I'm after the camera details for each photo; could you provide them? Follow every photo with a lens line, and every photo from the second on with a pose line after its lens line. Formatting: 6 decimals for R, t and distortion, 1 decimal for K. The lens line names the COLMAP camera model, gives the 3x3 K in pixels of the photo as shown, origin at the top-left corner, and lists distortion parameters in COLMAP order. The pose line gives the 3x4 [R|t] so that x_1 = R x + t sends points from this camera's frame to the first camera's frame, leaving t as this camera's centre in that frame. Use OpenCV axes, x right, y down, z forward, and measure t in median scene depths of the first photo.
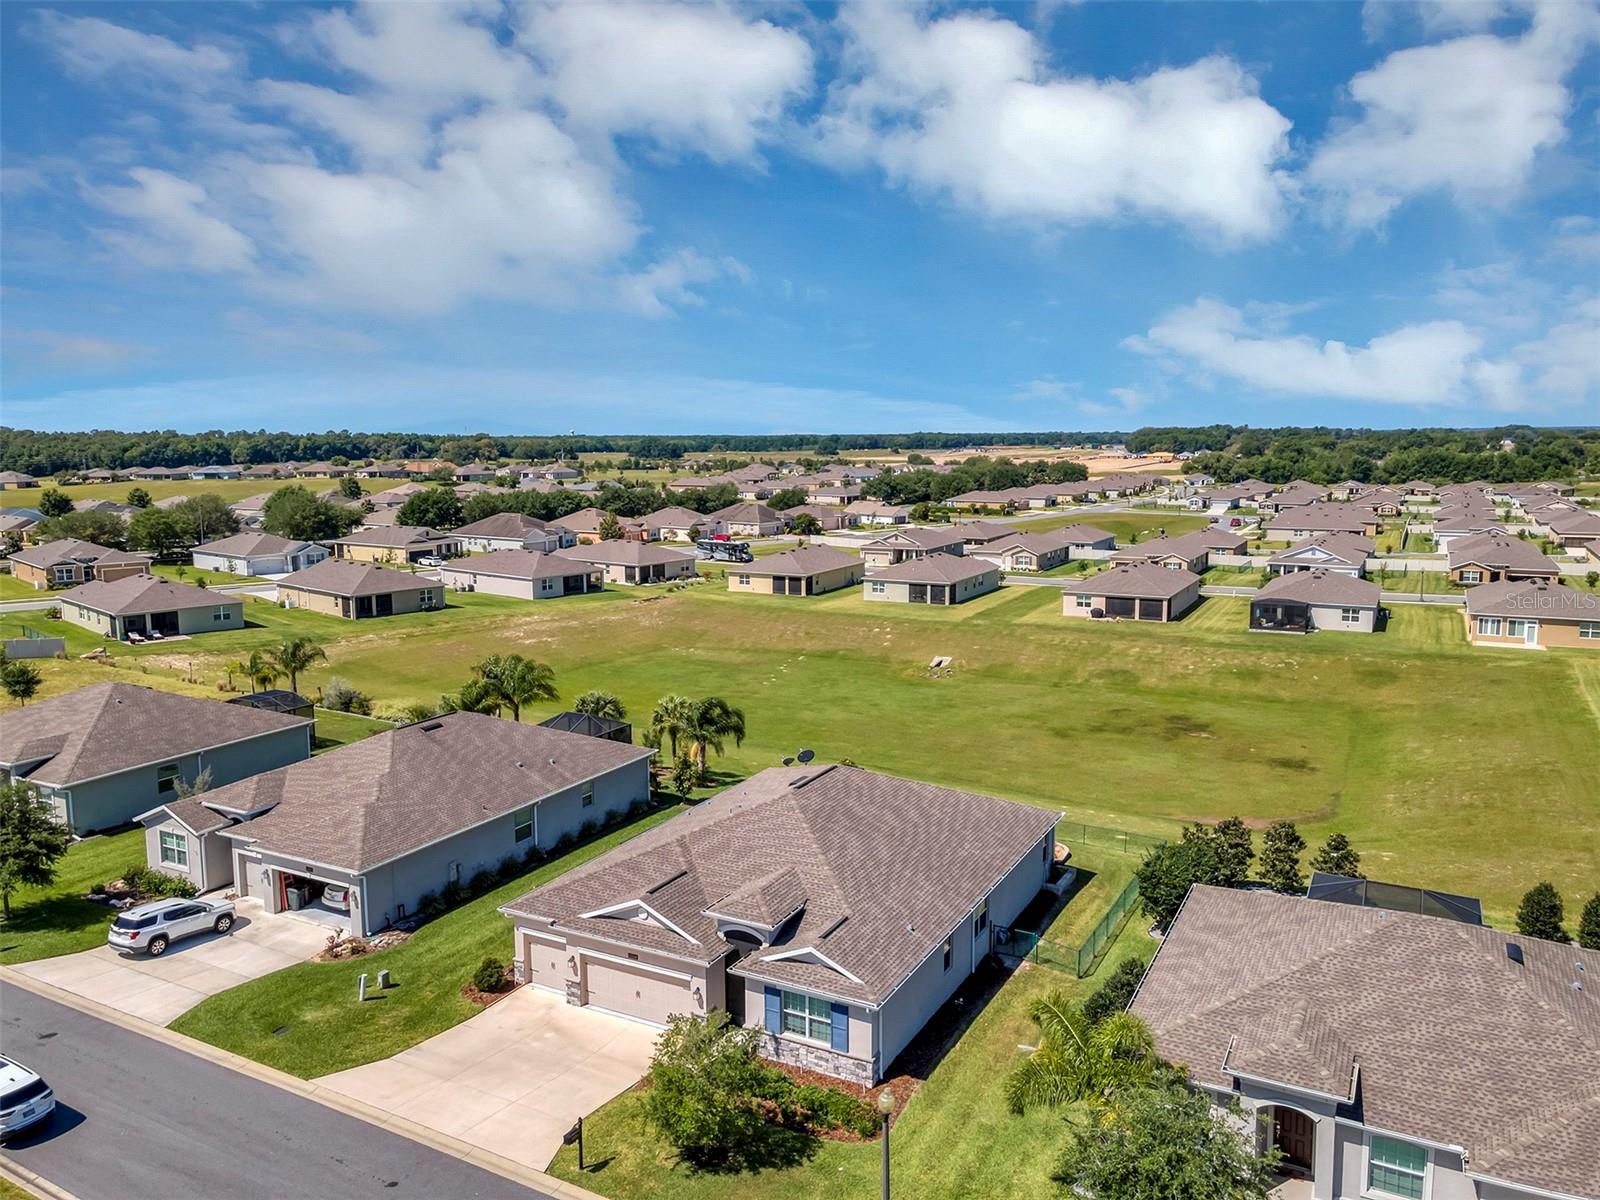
lens RADIAL K [[1168.9, 0, 791.5], [0, 1168.9, 587.7], [0, 0, 1]] dist [0.038674, 0.006174]
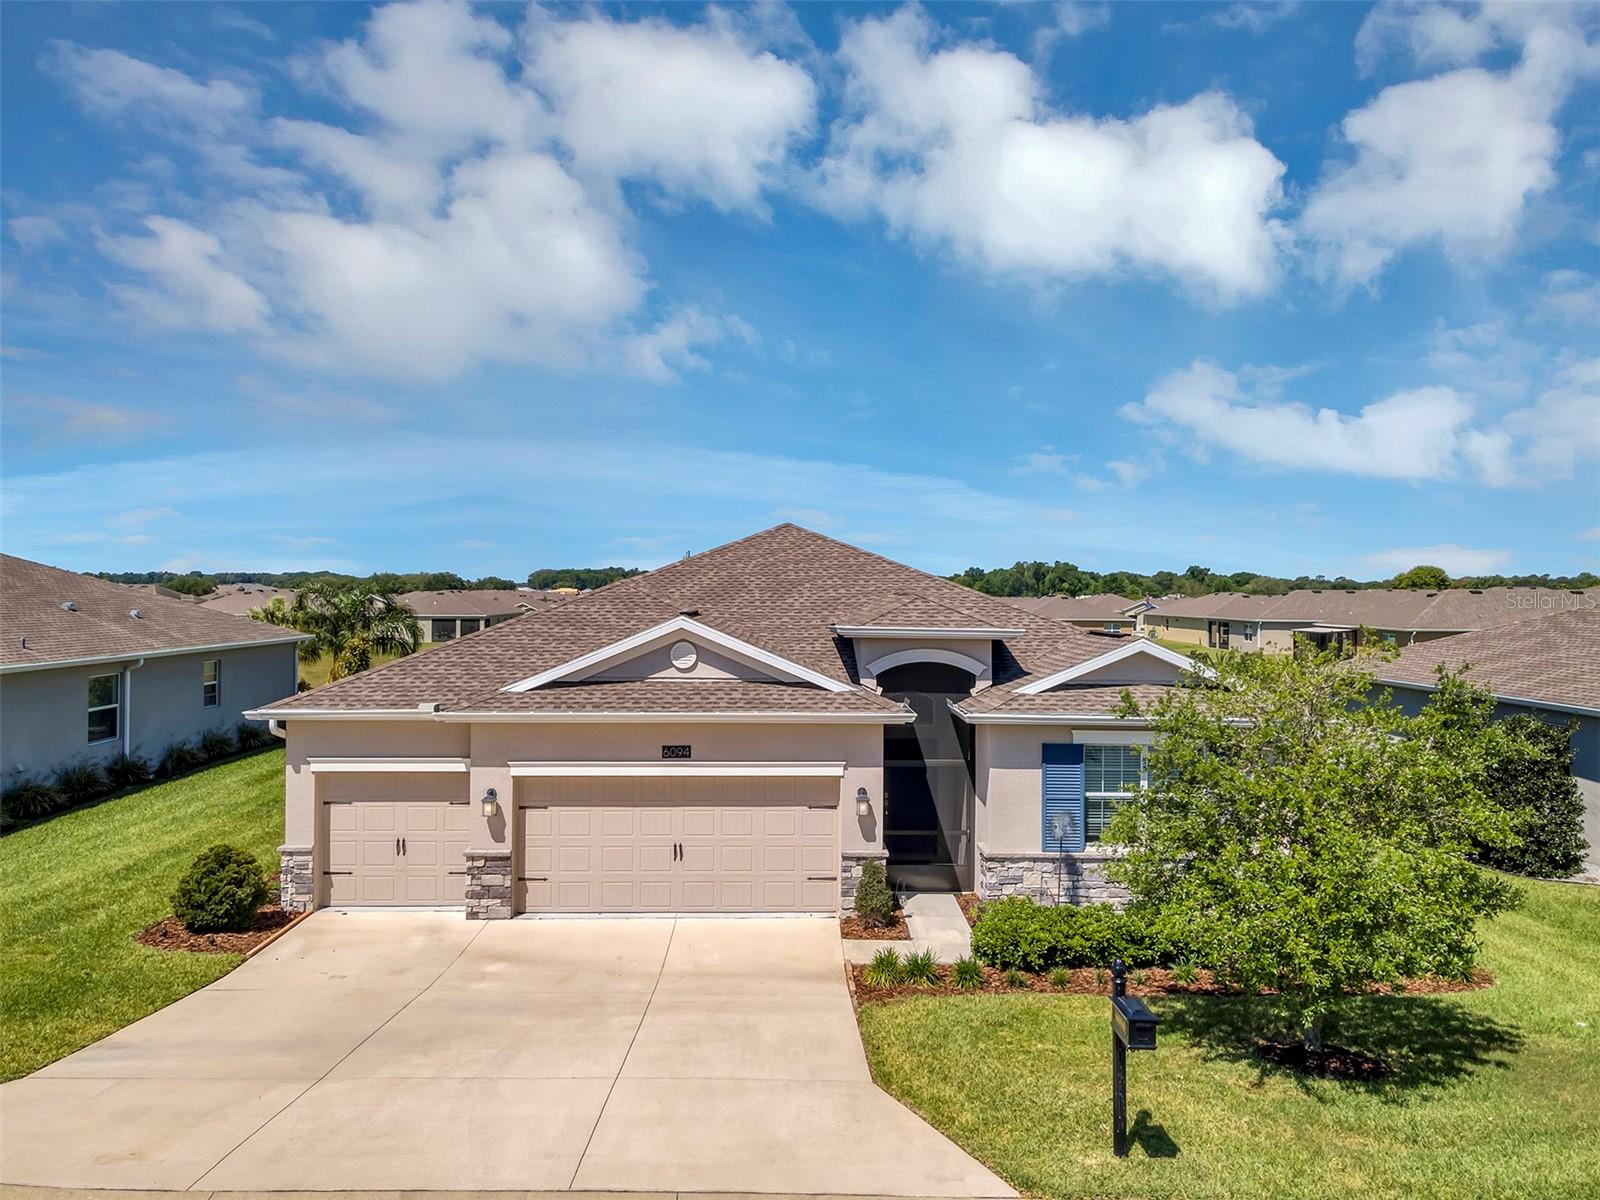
lens RADIAL K [[1167.9, 0, 792.9], [0, 1167.9, 591.5], [0, 0, 1]] dist [0.044028, 0.001426]
pose [[0.870988, 0.010106, 0.491200, -0.094636], [0.052383, 0.992179, -0.113298, 0.095925], [-0.488504, 0.124411, 0.863647, 0.192913]]
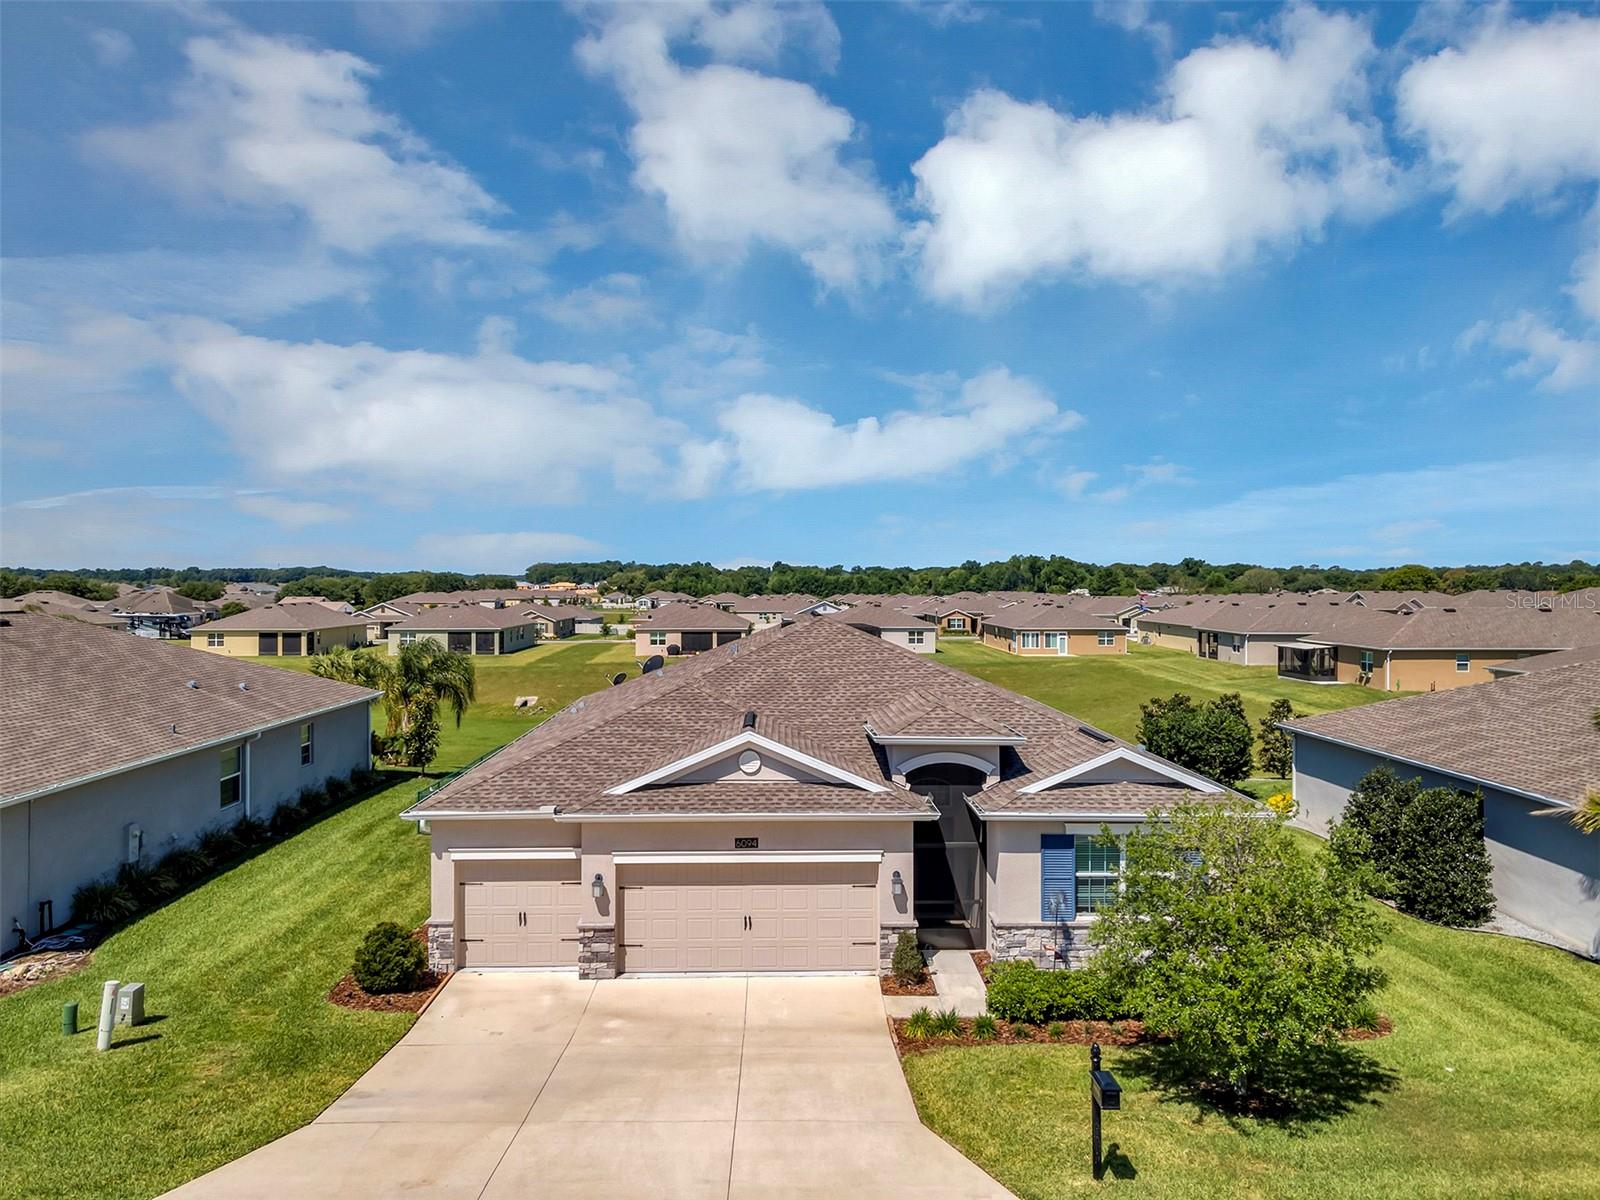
lens RADIAL K [[1168.9, 0, 791.5], [0, 1168.9, 587.7], [0, 0, 1]] dist [0.038674, 0.006174]
pose [[0.869848, 0.001851, 0.493316, -0.116192], [0.059171, 0.992382, -0.108058, 0.081162], [-0.489758, 0.123185, 0.863112, 0.166915]]
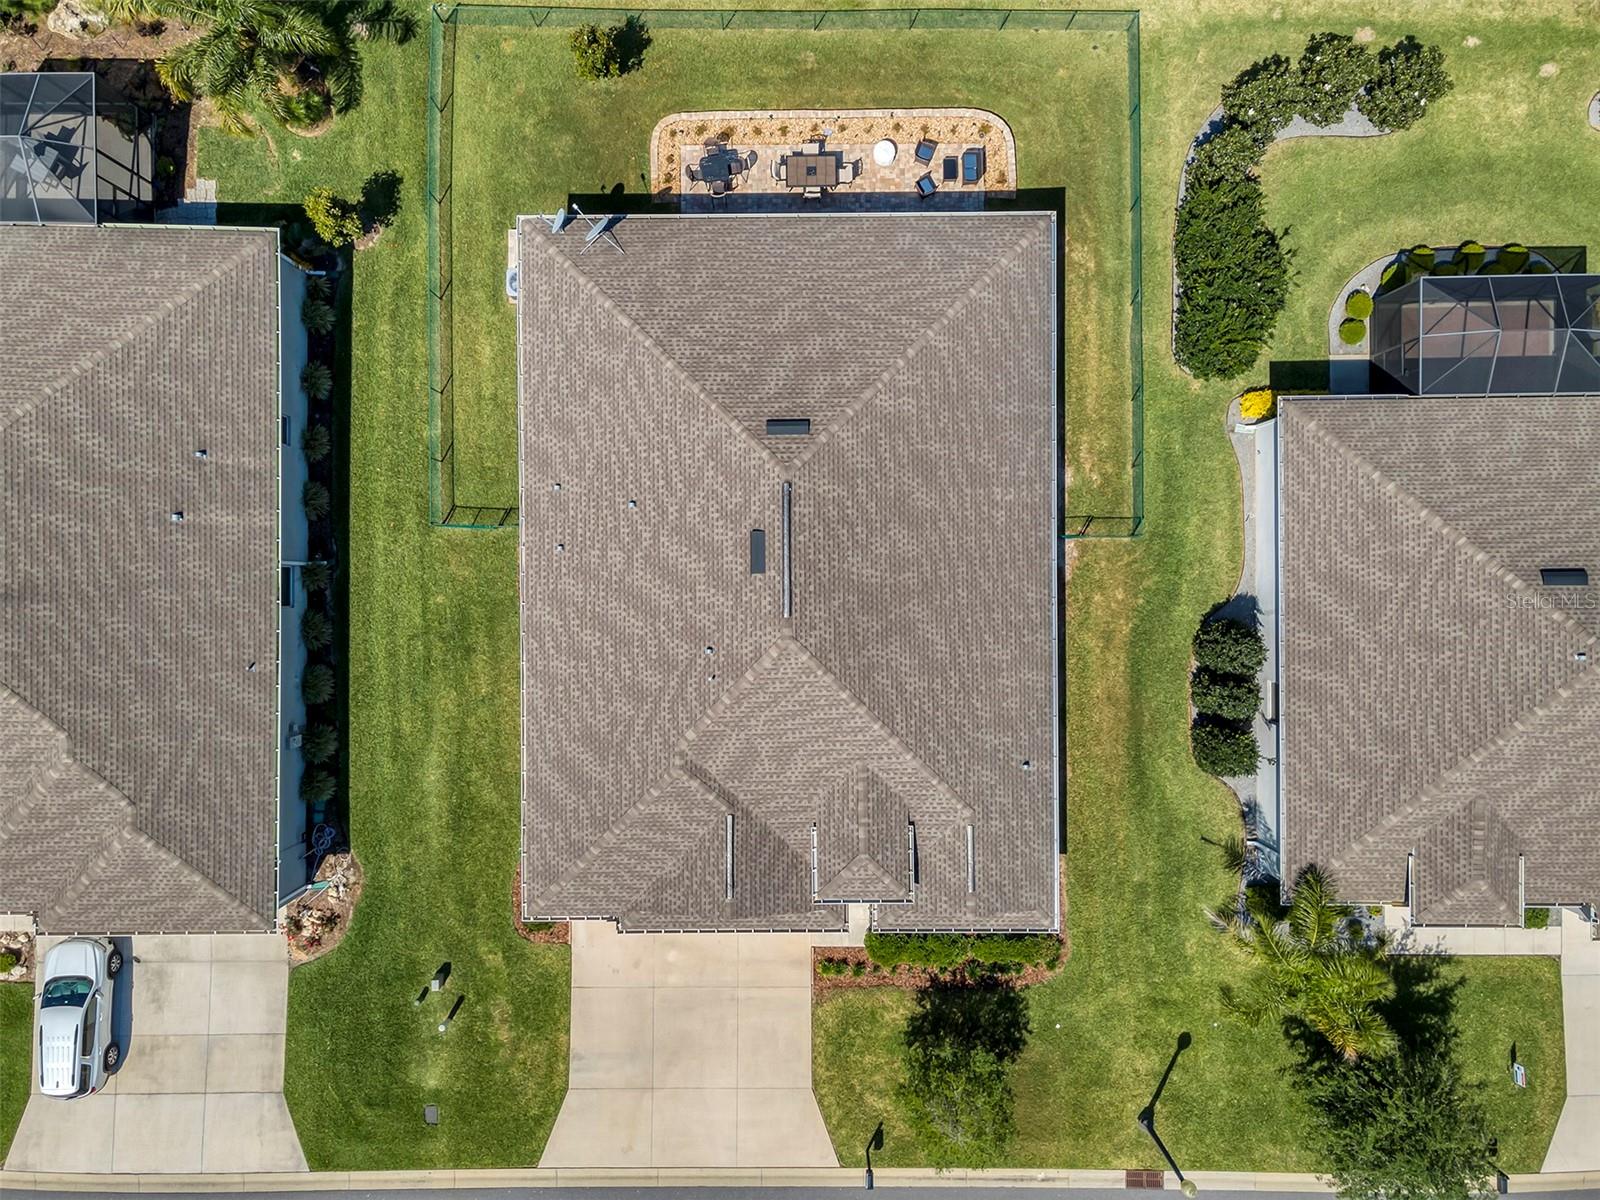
lens RADIAL K [[1150.8, 0, 796.2], [0, 1150.8, 593.8], [0, 0, 1]] dist [0.040581, 0.001006]
pose [[0.877184, -0.480138, 0.004006, 0.004207], [0.060642, 0.119058, 0.991034, -0.170490], [-0.476310, -0.869076, 0.133552, 0.334138]]
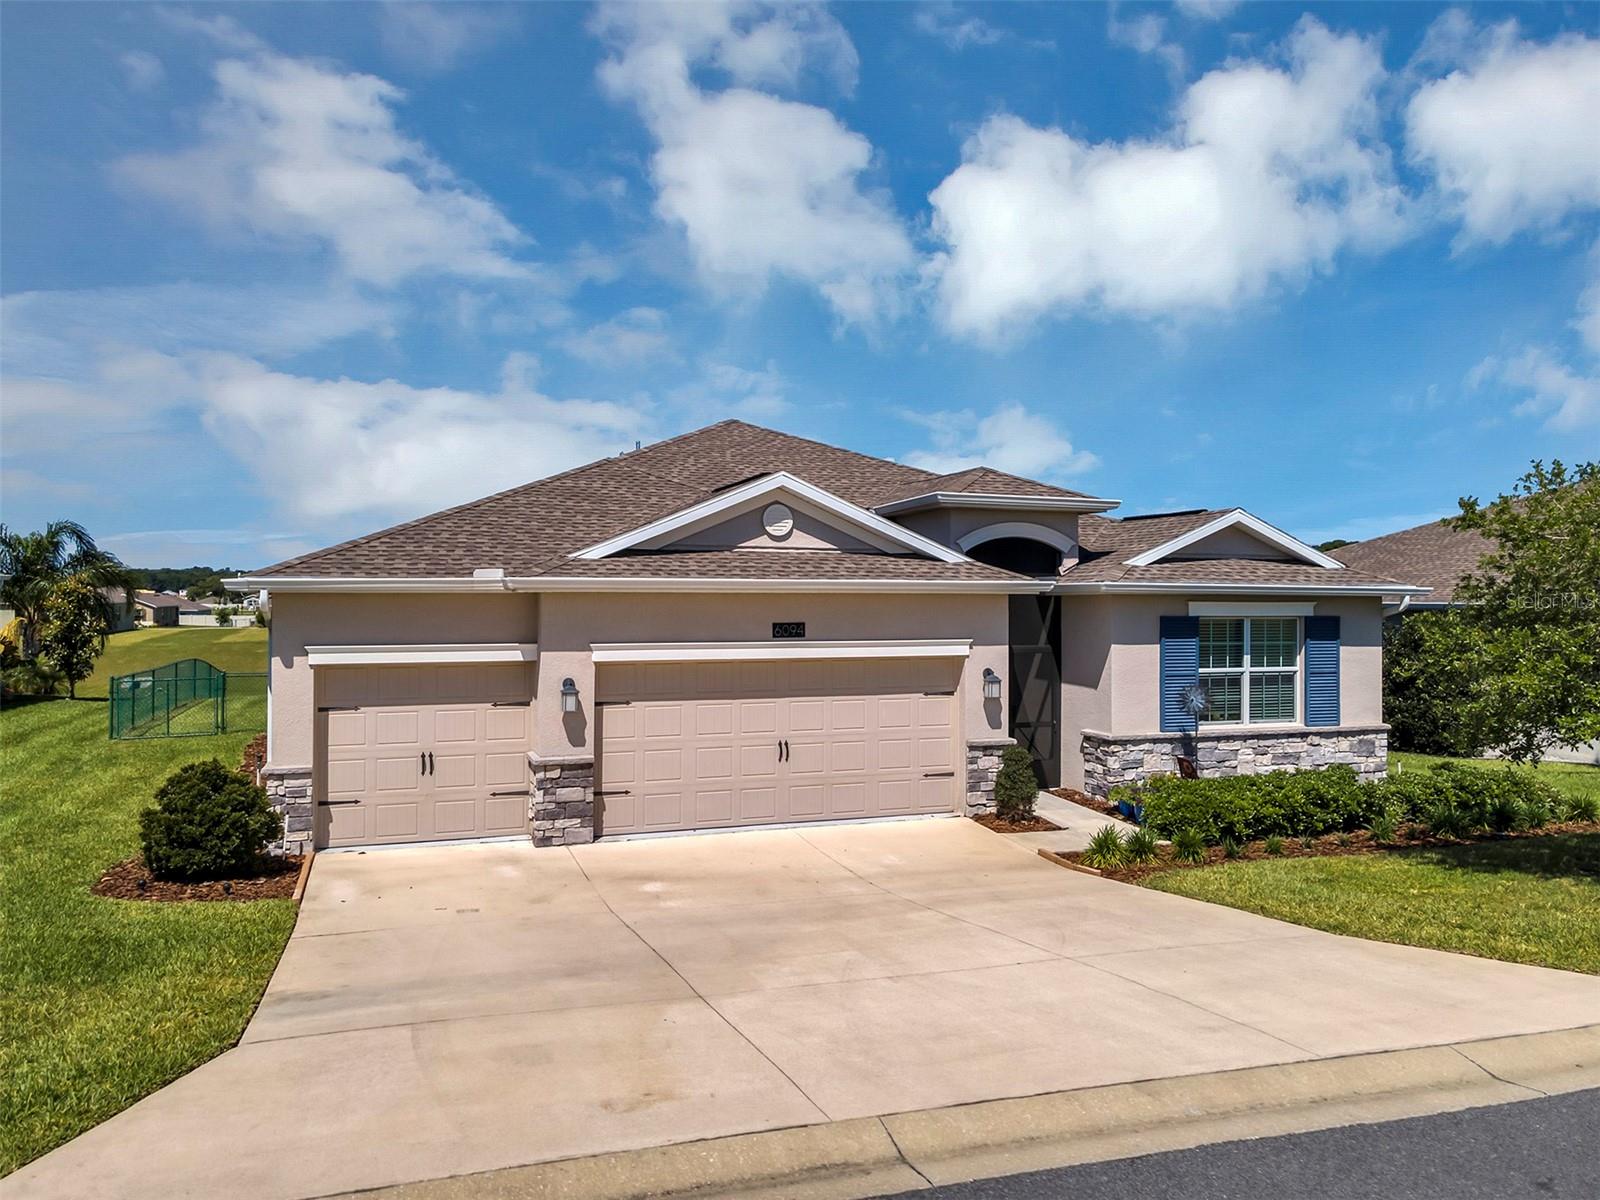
lens RADIAL K [[1167.9, 0, 792.9], [0, 1167.9, 591.5], [0, 0, 1]] dist [0.044028, 0.001426]
pose [[0.673809, 0.008565, 0.738856, -0.121561], [0.089081, 0.991698, -0.092735, 0.104699], [-0.733516, 0.128304, 0.667452, 0.240358]]
